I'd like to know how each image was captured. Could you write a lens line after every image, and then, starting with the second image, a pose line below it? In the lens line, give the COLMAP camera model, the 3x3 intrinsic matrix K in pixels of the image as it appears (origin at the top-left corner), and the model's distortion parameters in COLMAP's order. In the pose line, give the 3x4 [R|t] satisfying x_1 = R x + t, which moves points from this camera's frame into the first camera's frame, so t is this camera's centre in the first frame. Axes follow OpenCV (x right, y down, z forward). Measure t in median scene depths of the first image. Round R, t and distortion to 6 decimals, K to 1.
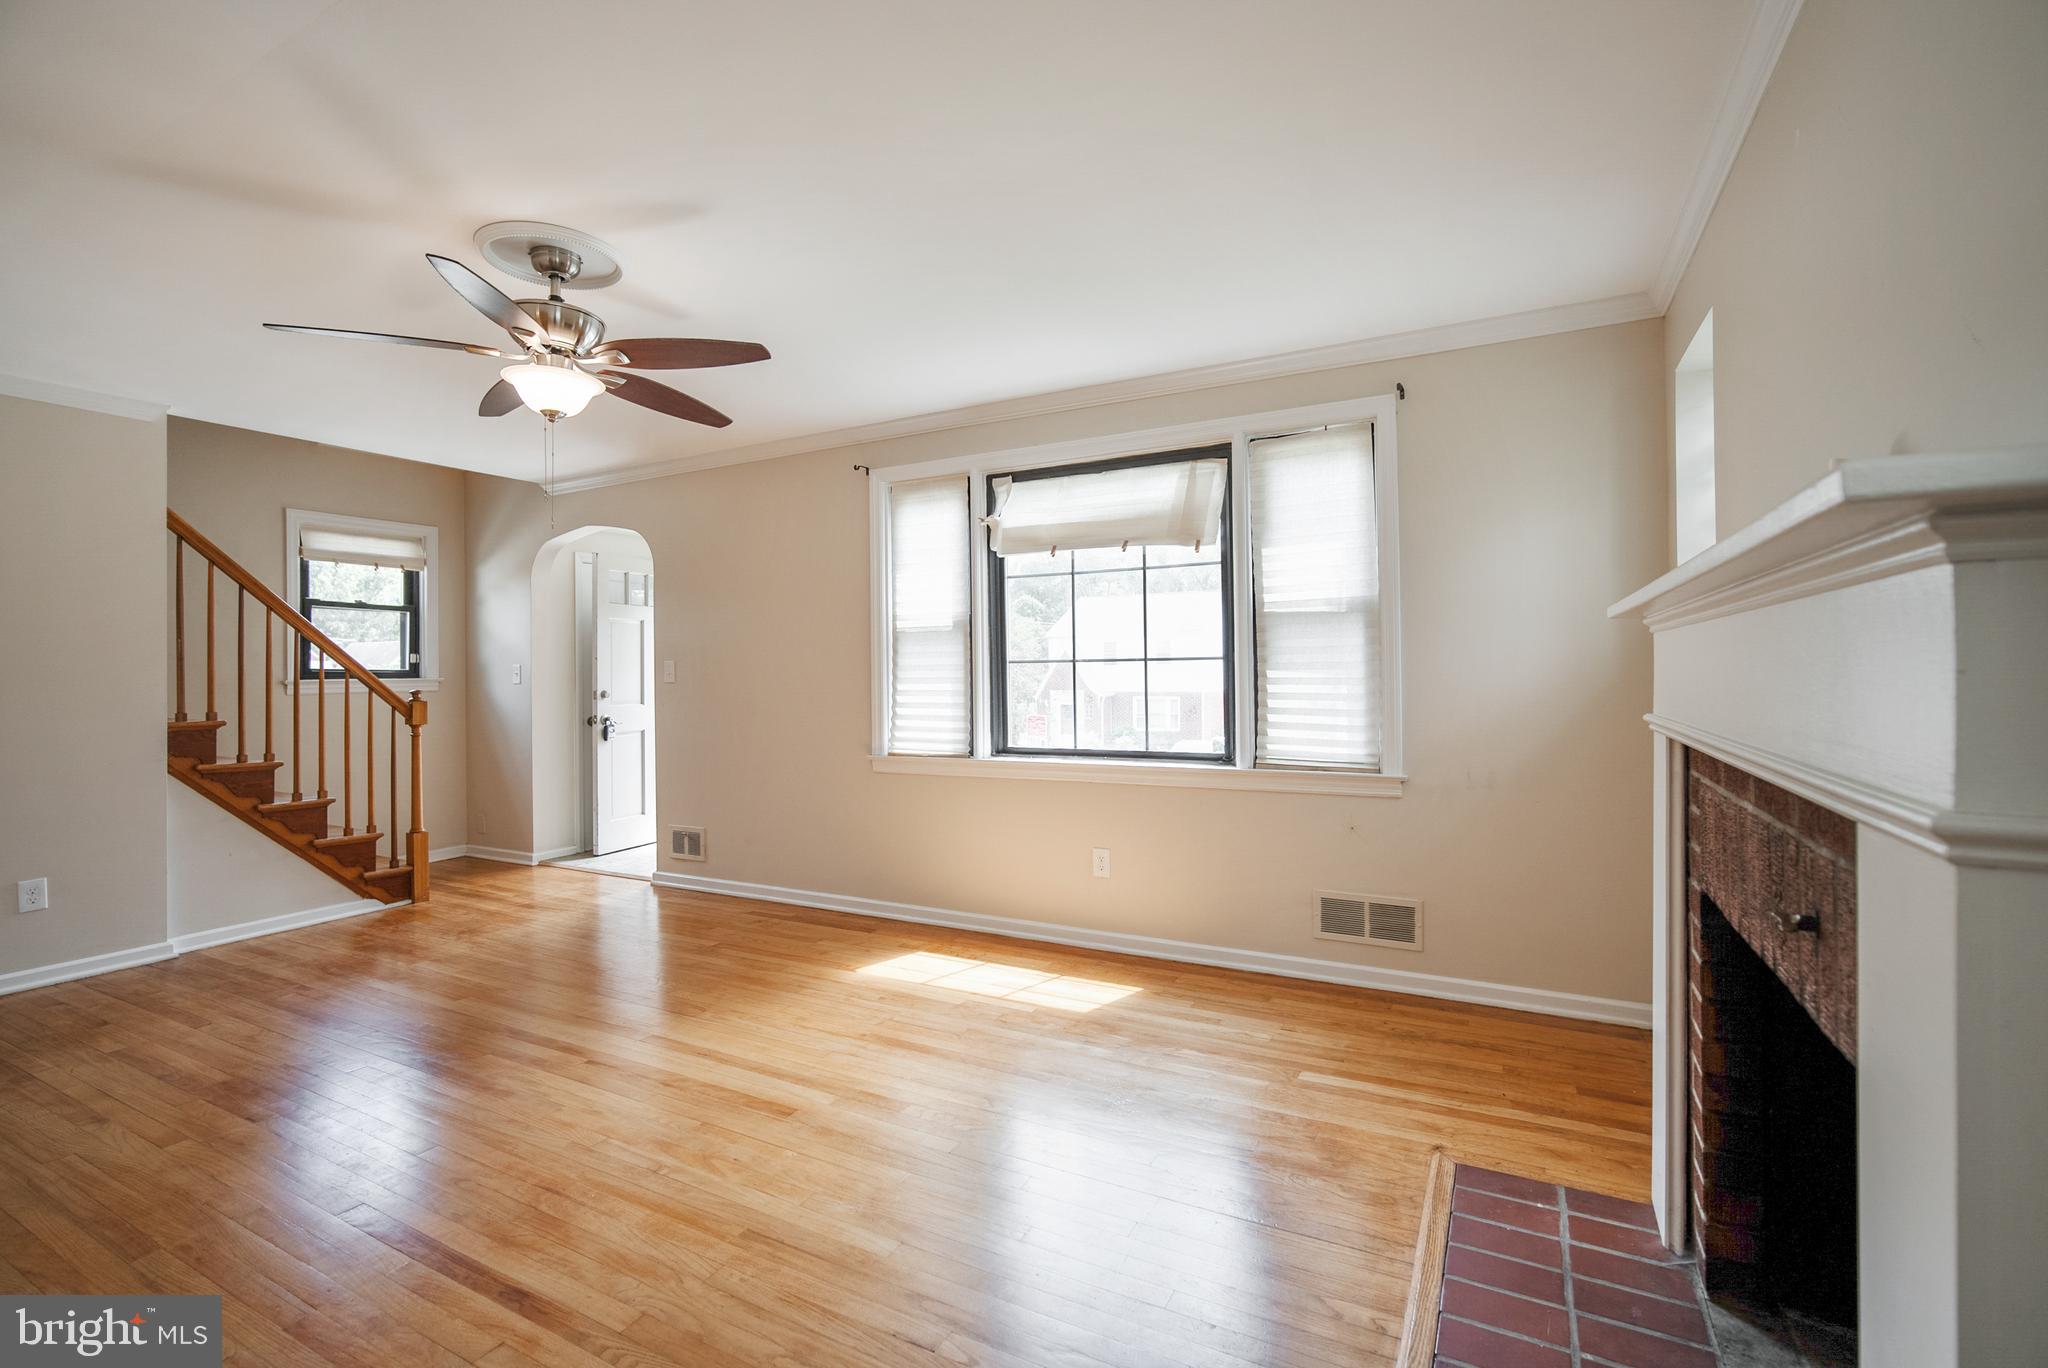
lens RADIAL K [[903.5, 0, 1039.7], [0, 903.5, 680.1], [0, 0, 1]] dist [-0.012048, 0.004195]
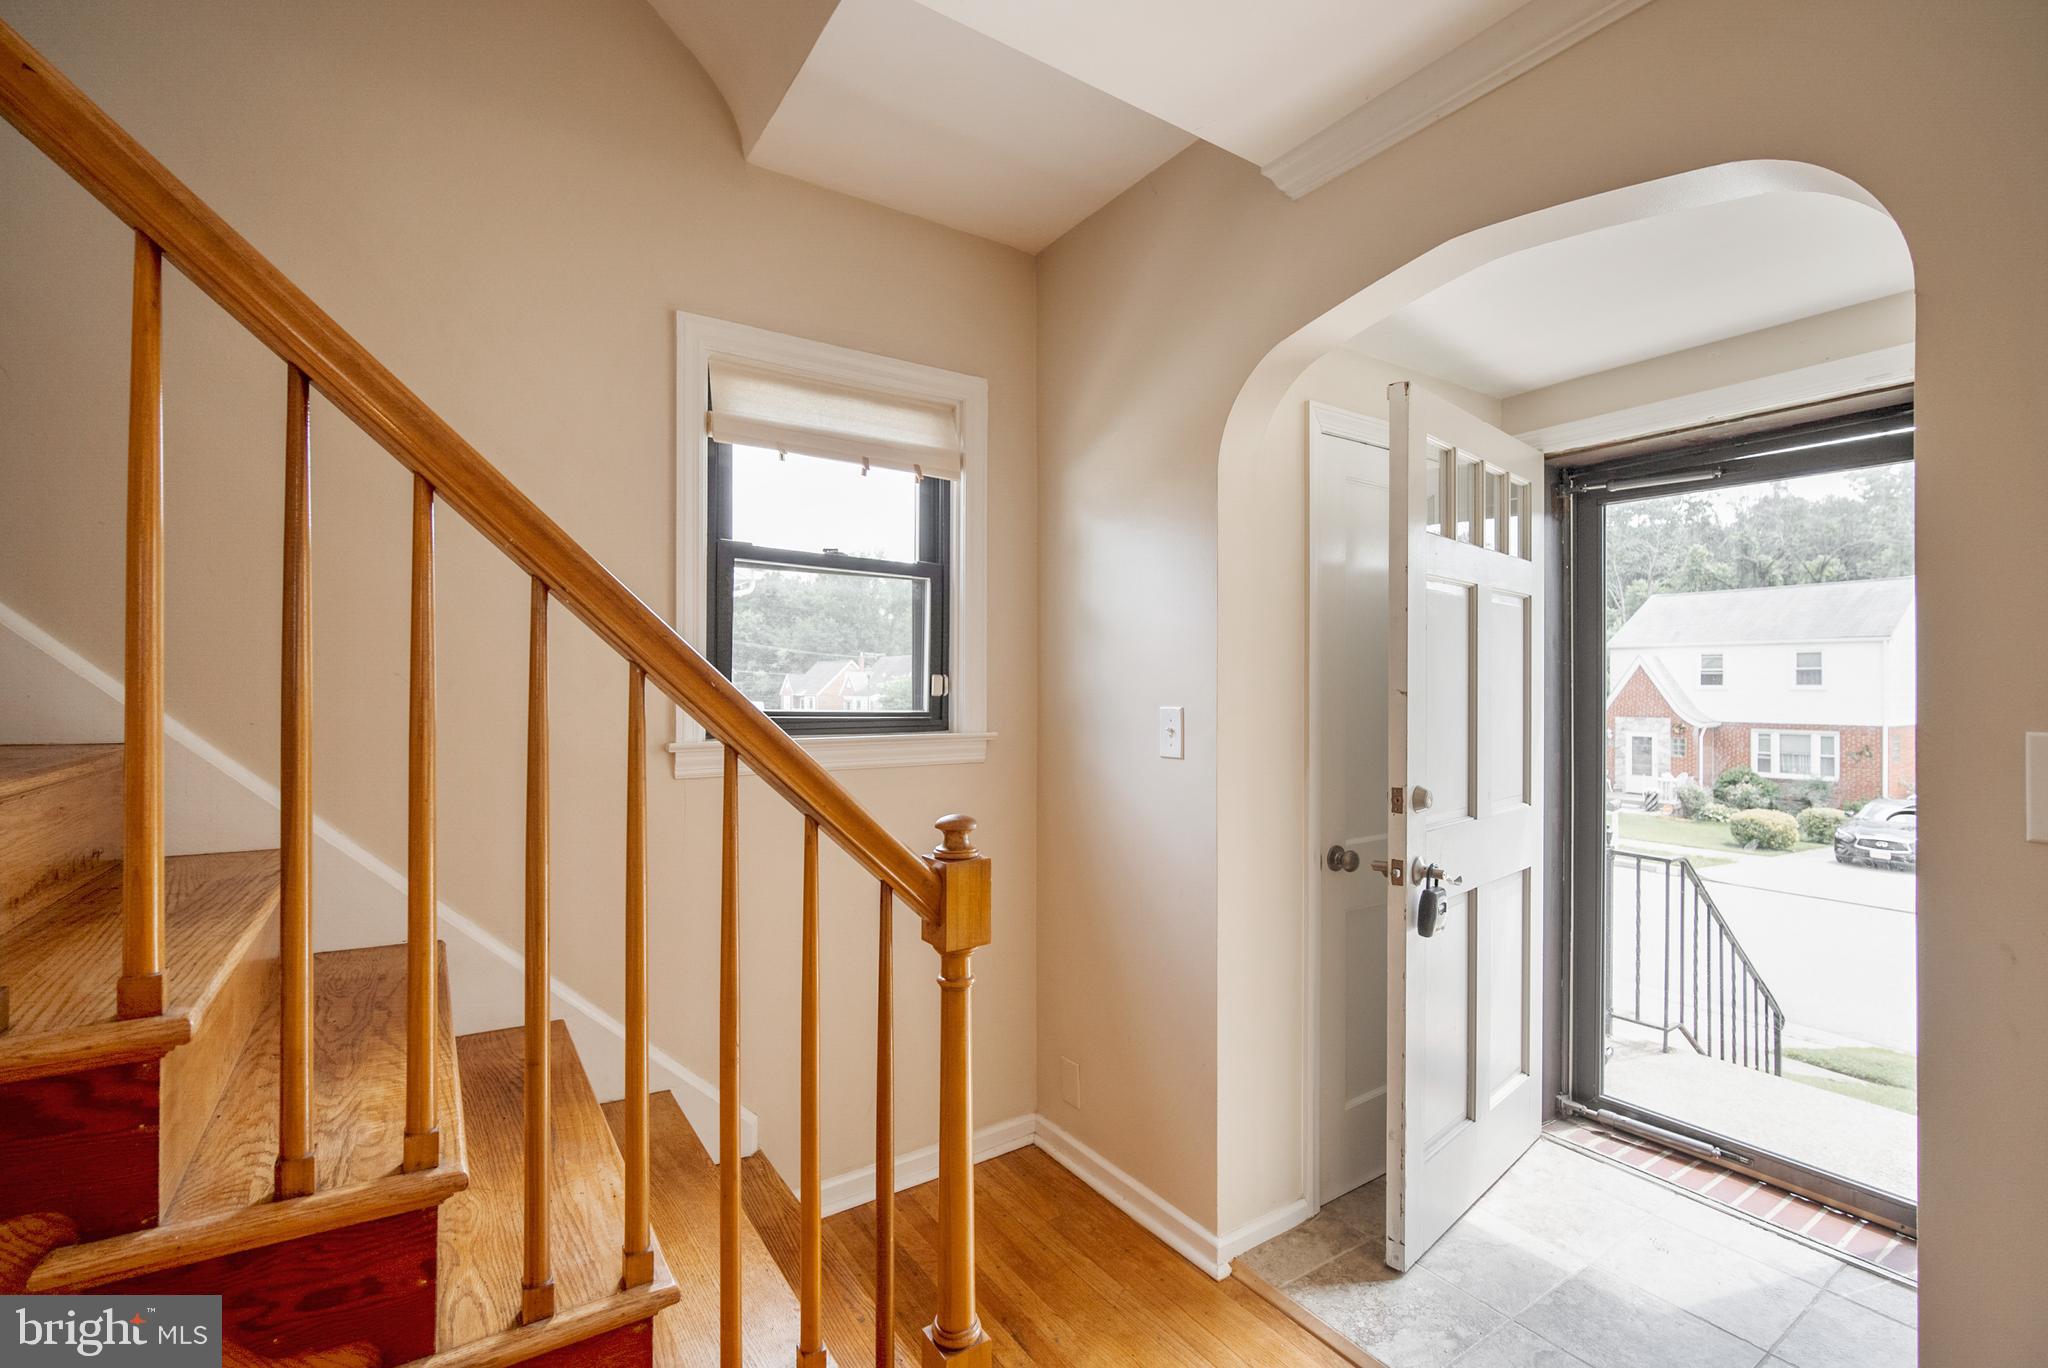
lens RADIAL K [[903.5, 0, 1026.0], [0, 903.5, 681.7], [0, 0, 1]] dist [-0.012048, 0.004195]
pose [[0.879002, 0.001249, -0.476816, -0.463147], [-0.006558, 0.999934, -0.009472, -0.022389], [0.476772, 0.011453, 0.878952, 0.654215]]
